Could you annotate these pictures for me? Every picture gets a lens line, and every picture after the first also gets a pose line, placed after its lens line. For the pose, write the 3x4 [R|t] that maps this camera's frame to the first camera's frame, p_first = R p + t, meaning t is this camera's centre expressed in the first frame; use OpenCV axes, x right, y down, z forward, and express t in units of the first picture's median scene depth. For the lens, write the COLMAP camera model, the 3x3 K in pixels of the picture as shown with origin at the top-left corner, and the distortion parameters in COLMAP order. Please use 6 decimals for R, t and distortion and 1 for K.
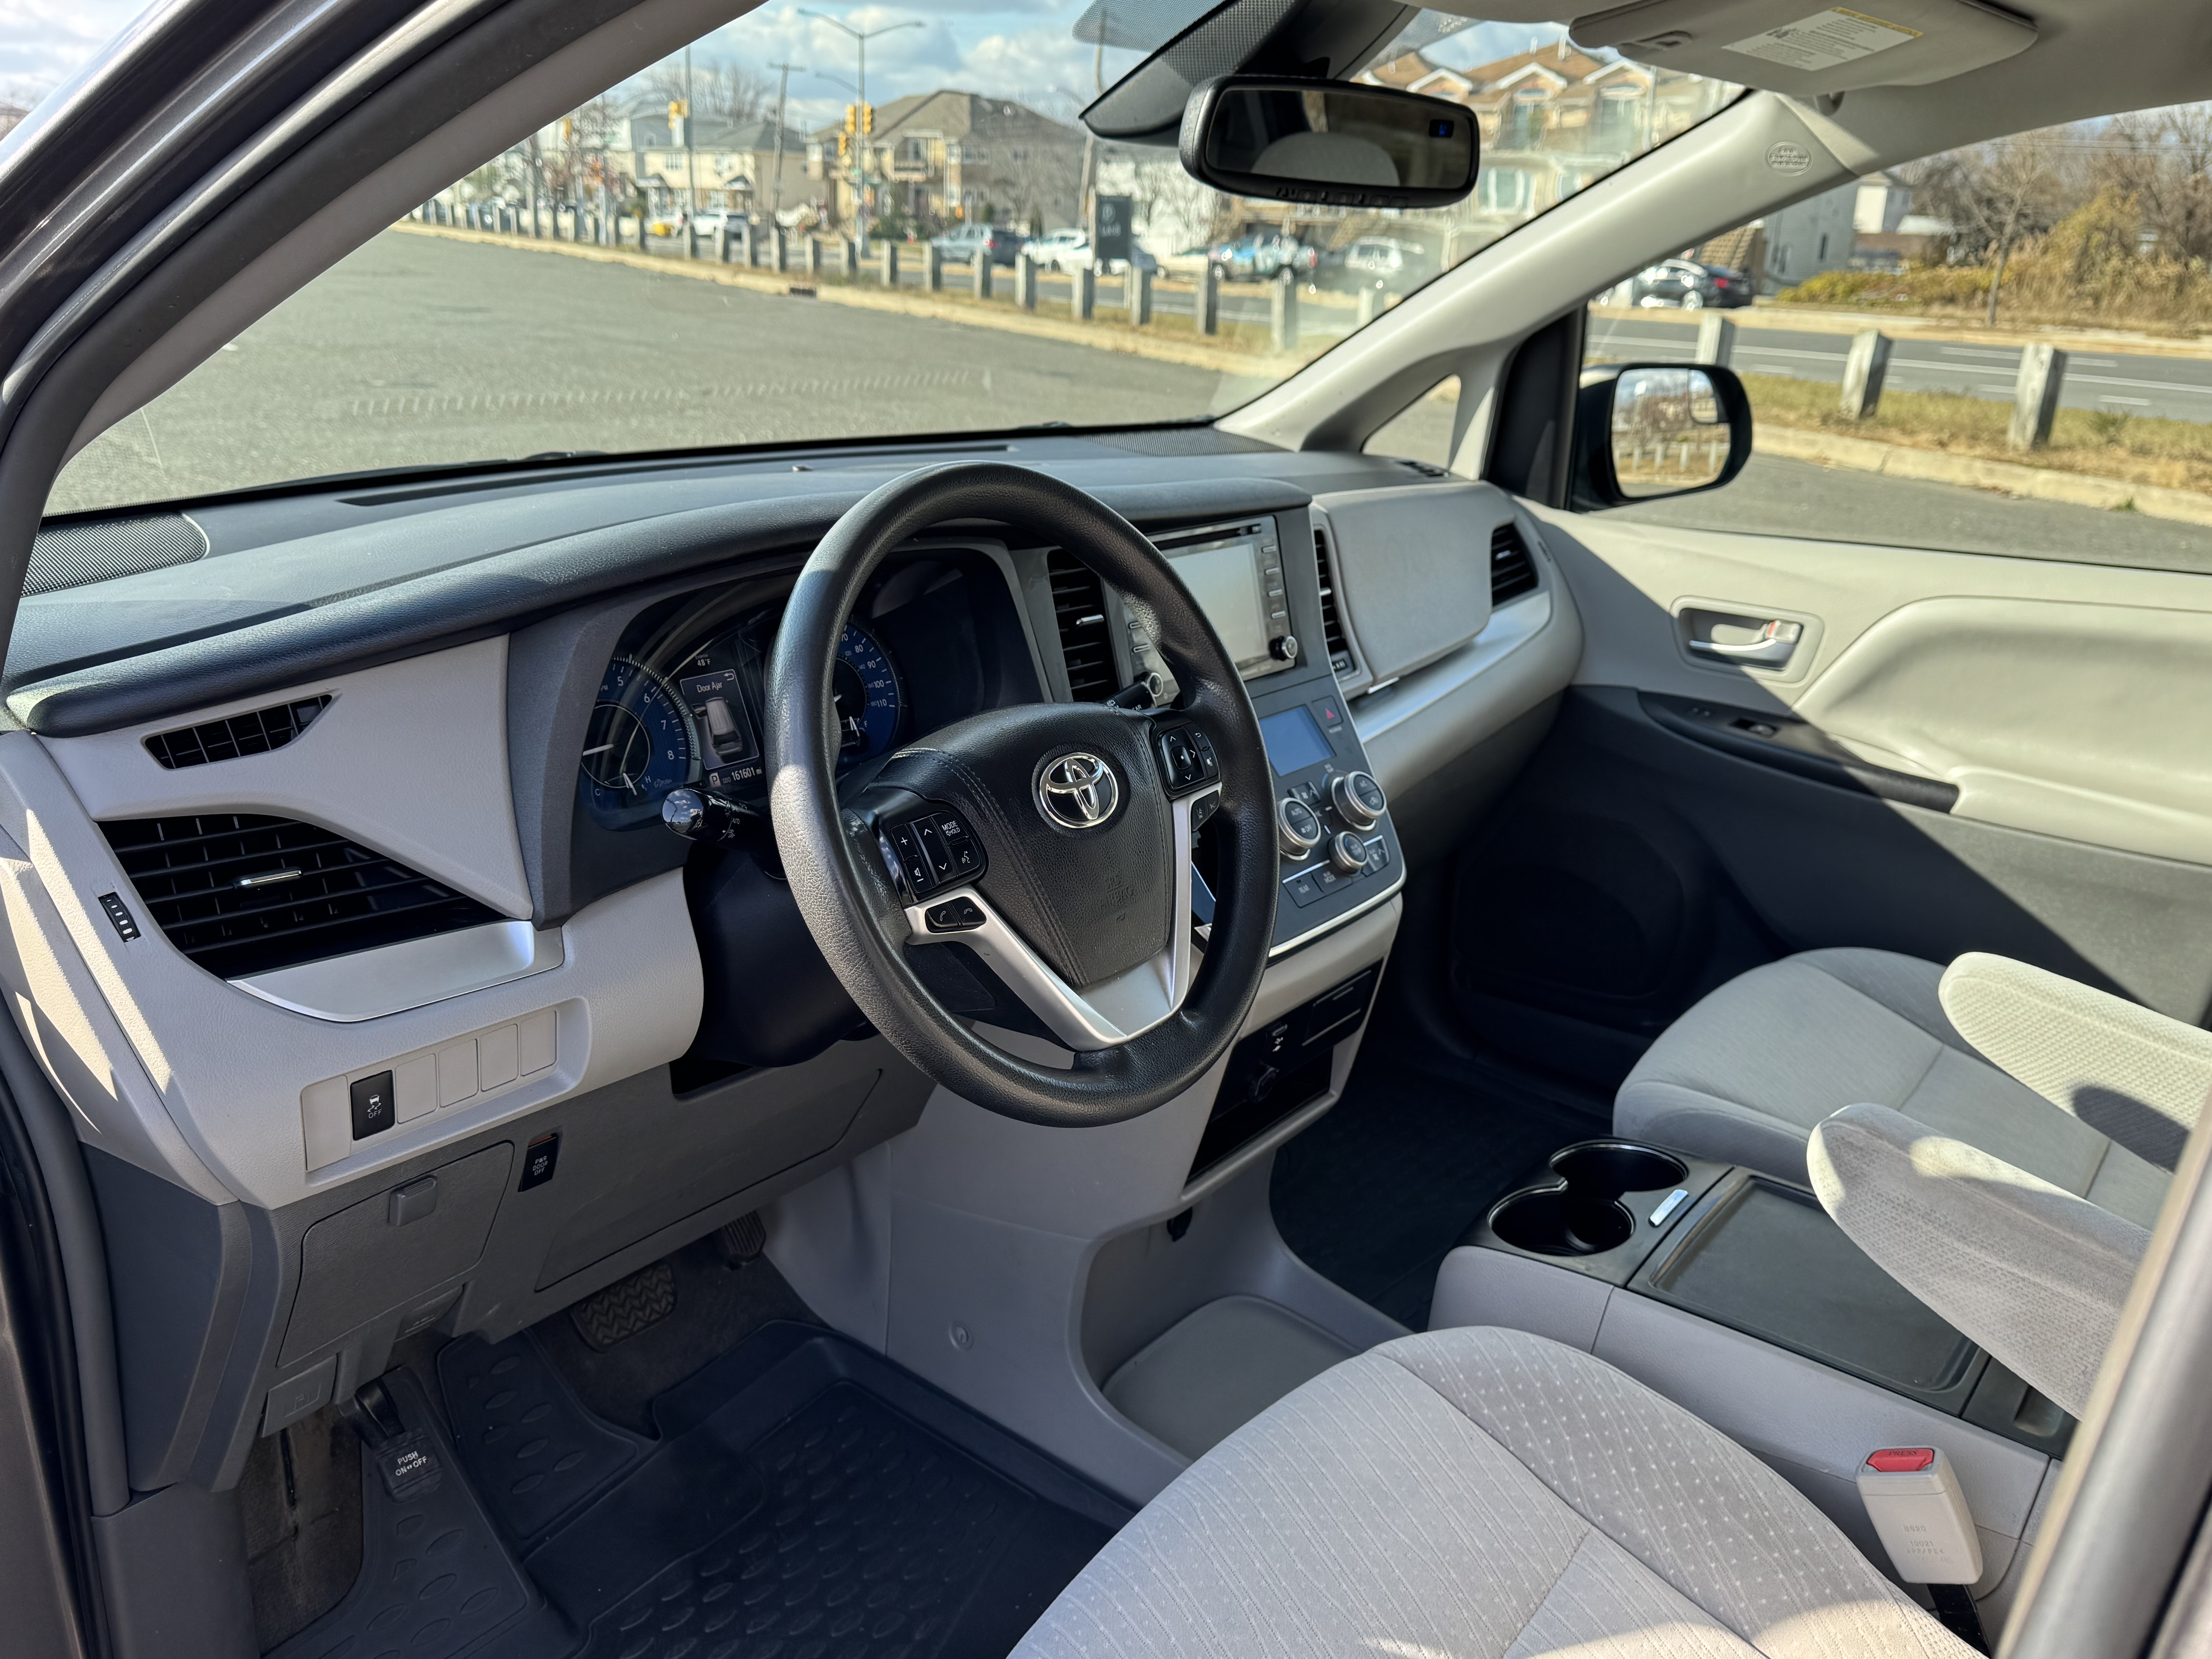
lens RADIAL K [[1775.1, 0, 1111.7], [0, 1775.1, 813.6], [0, 0, 1]] dist [0.056920, -0.093369]
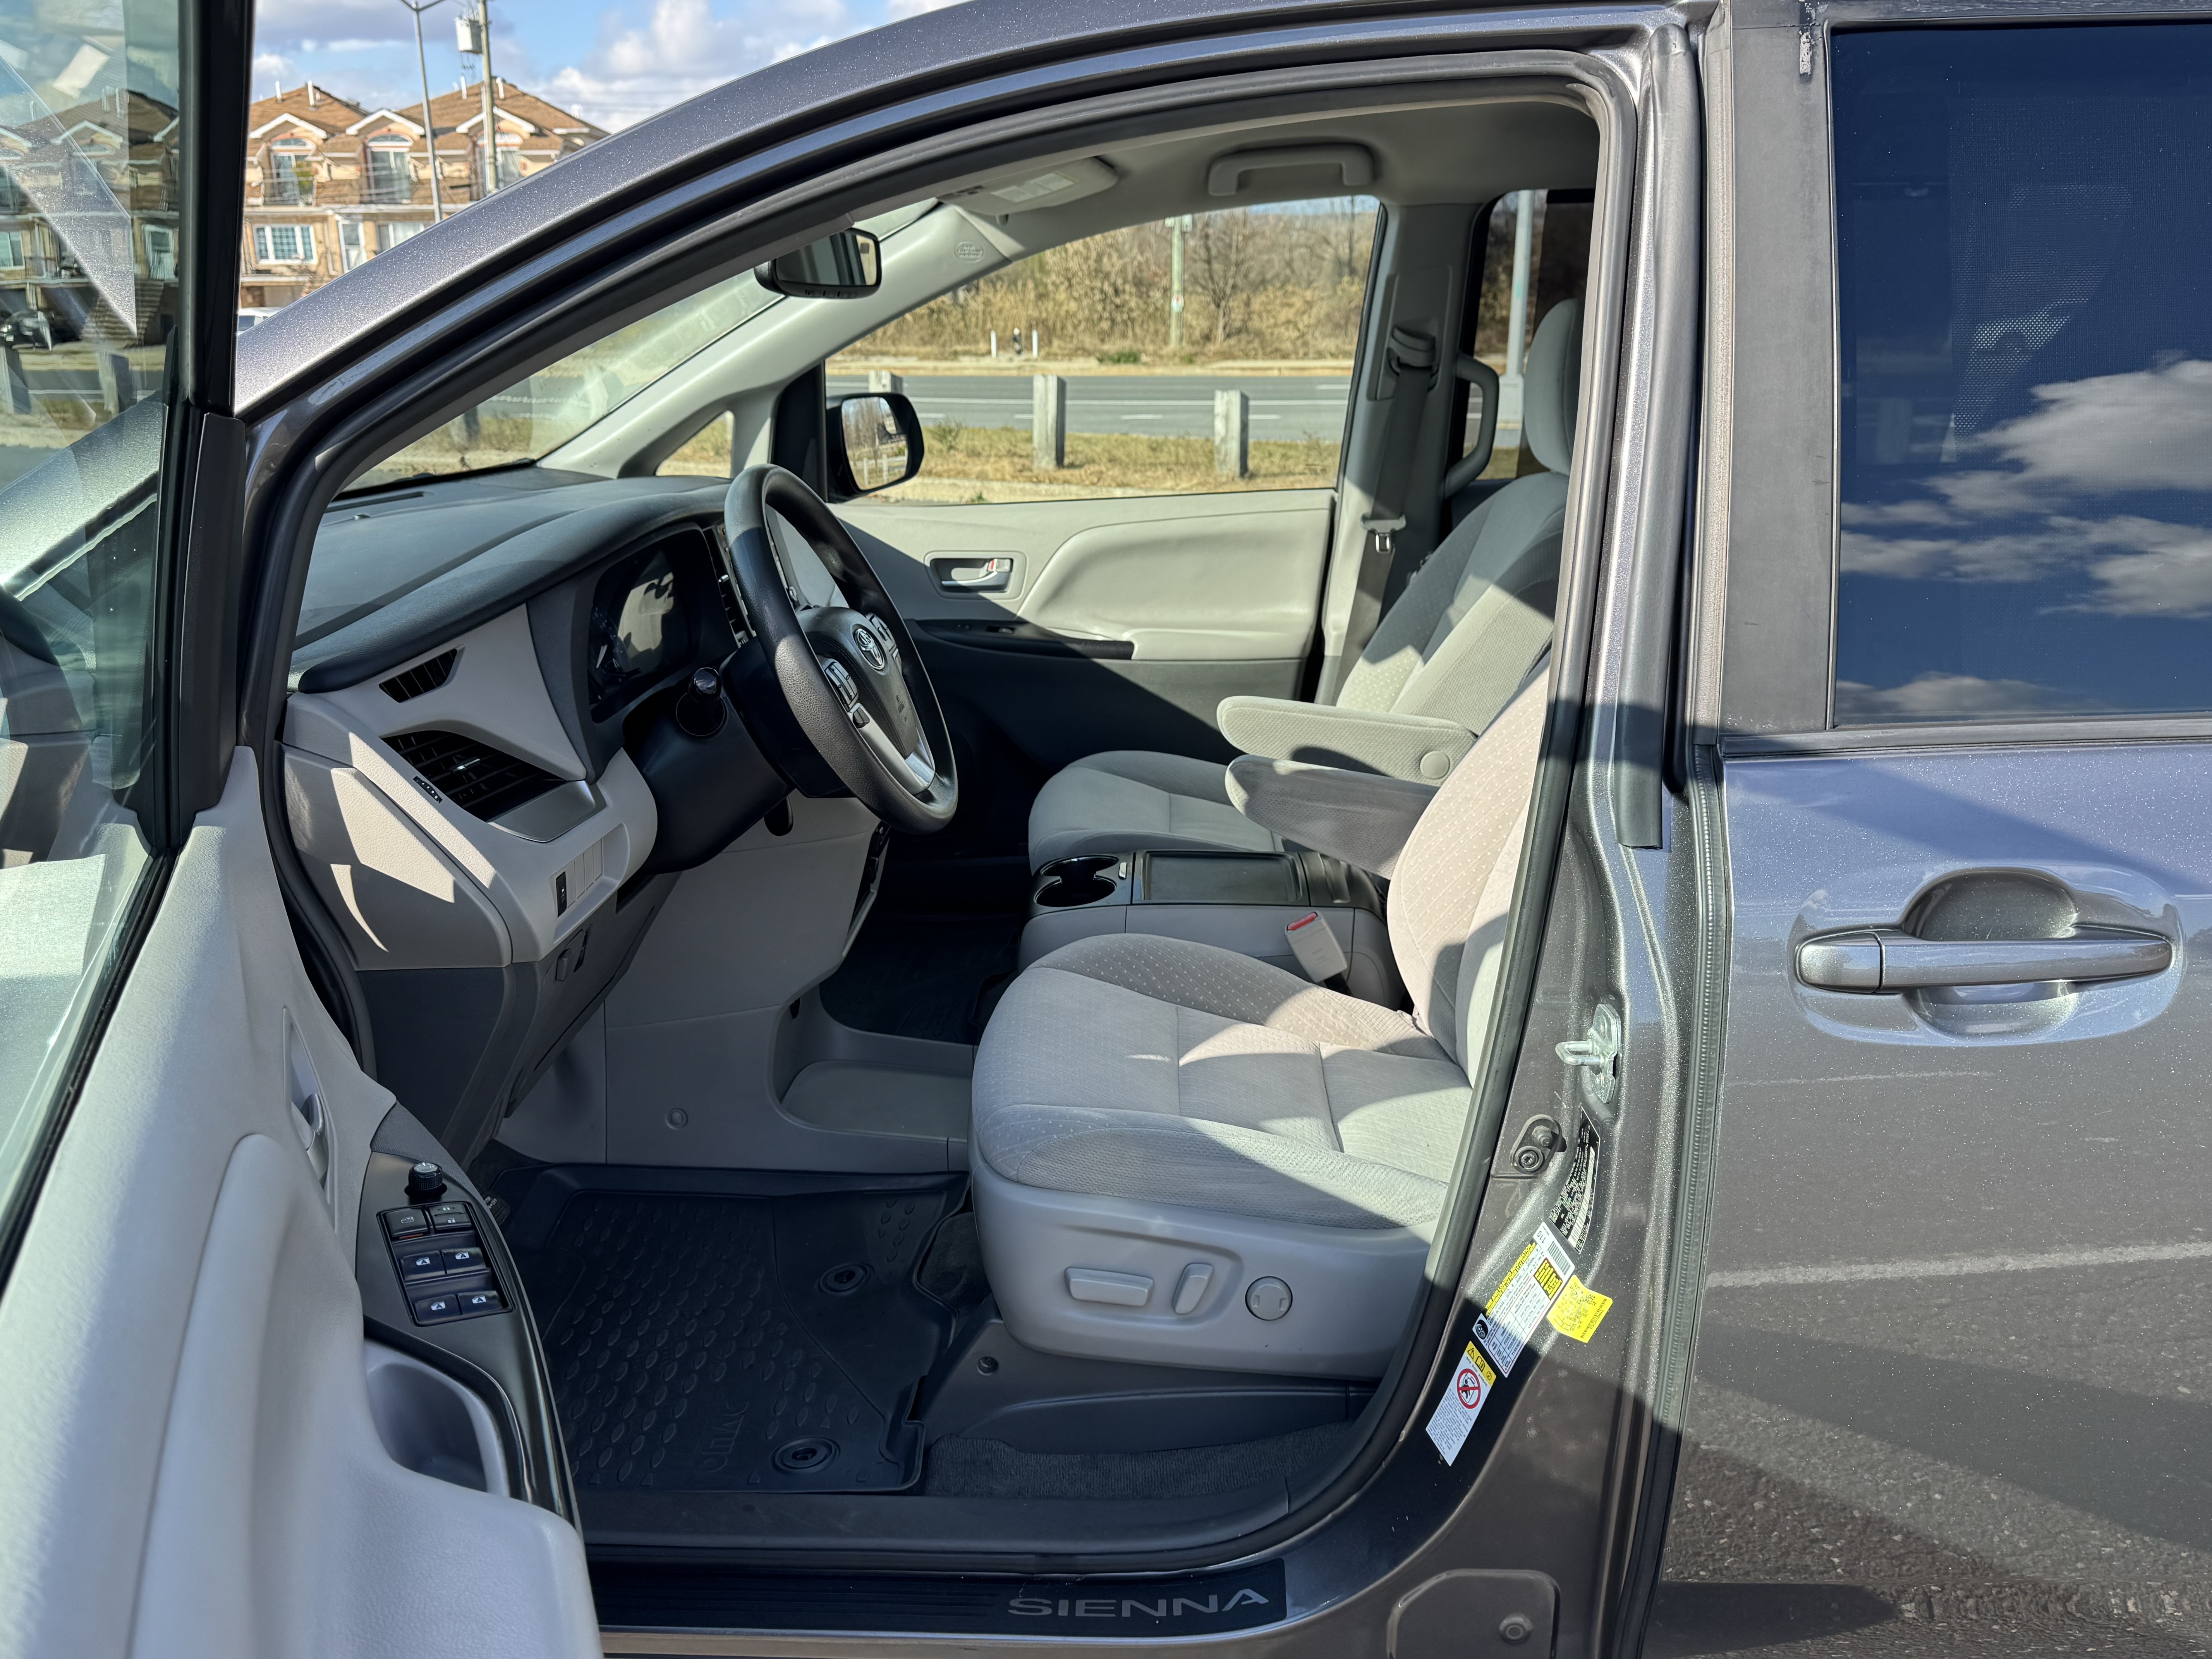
lens RADIAL K [[1775.1, 0, 1101.8], [0, 1775.1, 883.2], [0, 0, 1]] dist [0.056920, -0.093369]
pose [[0.815091, -0.221656, 0.535252, -0.408713], [0.216511, 0.973514, 0.073440, 0.066348], [-0.537354, 0.056027, 0.841494, -0.282699]]
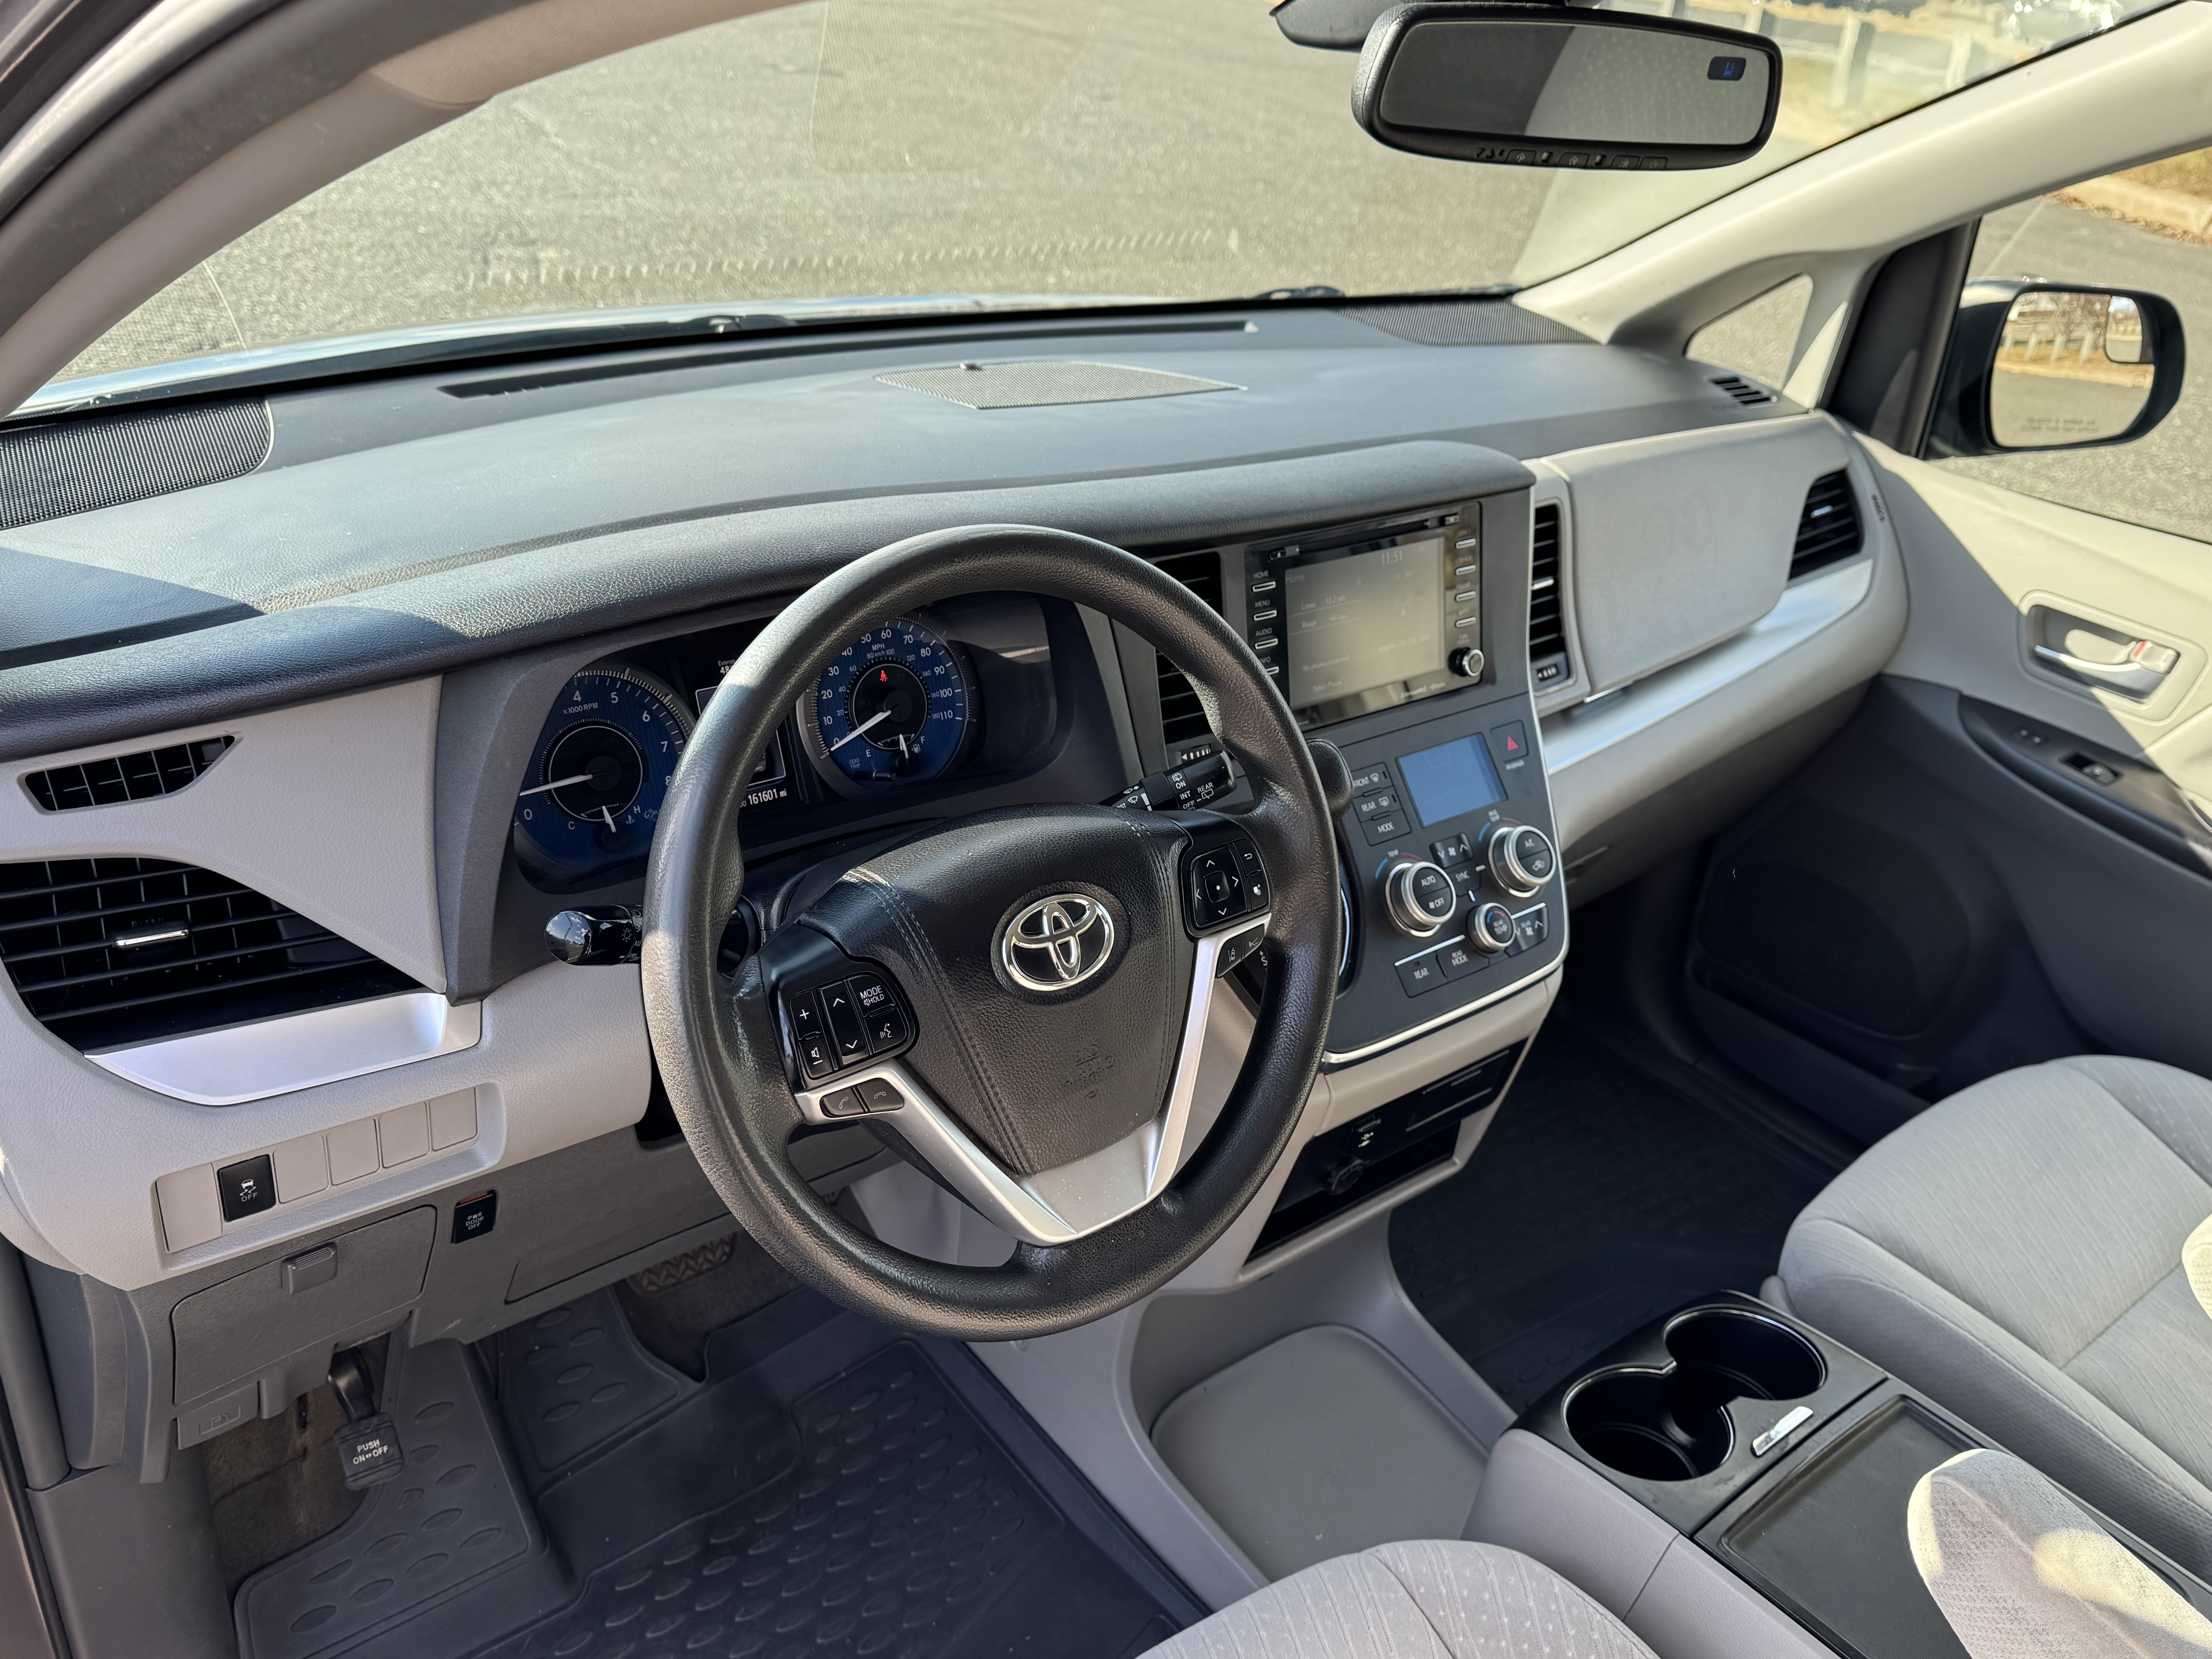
lens RADIAL K [[1775.1, 0, 1116.5], [0, 1775.1, 825.8], [0, 0, 1]] dist [0.056920, -0.093369]
pose [[0.971591, 0.147853, -0.184796, 0.079079], [-0.116851, 0.978717, 0.168696, -0.107795], [0.205805, -0.142310, 0.968190, 0.103855]]
